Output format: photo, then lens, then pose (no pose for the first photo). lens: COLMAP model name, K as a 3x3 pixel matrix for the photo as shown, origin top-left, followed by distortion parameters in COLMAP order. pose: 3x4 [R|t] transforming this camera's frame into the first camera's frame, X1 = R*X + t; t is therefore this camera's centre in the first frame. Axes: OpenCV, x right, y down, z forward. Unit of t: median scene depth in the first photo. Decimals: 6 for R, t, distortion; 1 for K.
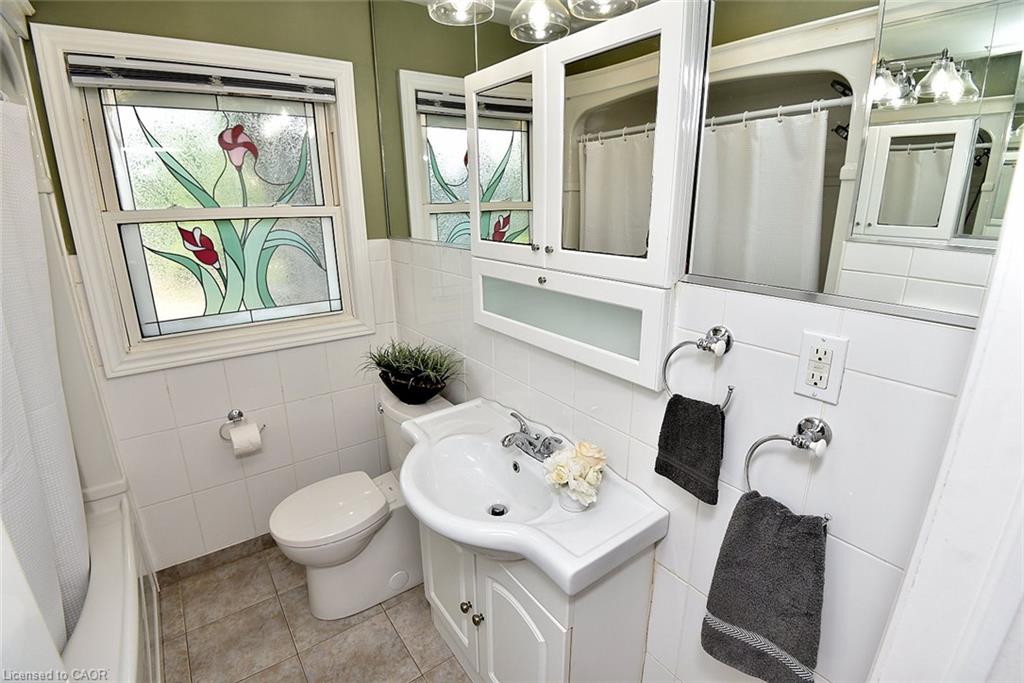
lens RADIAL K [[492.3, 0, 508.0], [0, 492.3, 333.7], [0, 0, 1]] dist [-0.003456, -0.027099]
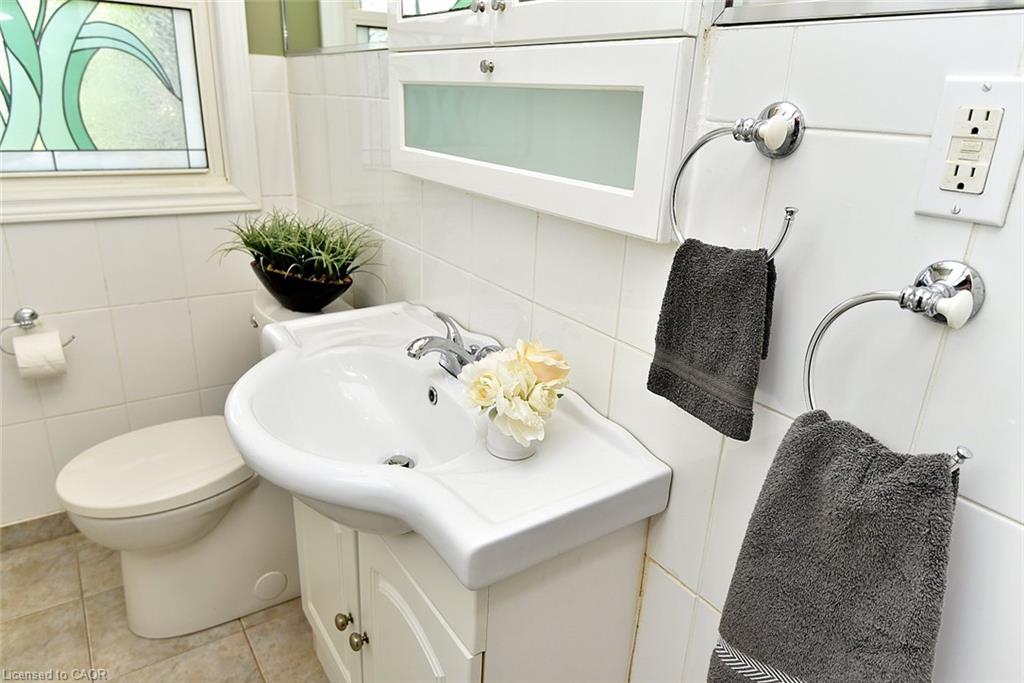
lens RADIAL K [[677.6, 0, 512.0], [0, 677.6, 341.5], [0, 0, 1]] dist [0.008011, -0.003026]
pose [[0.998143, 0.059146, -0.014574, 0.117216], [-0.058117, 0.996317, 0.063041, 0.142951], [0.018249, -0.062077, 0.997905, 0.177996]]
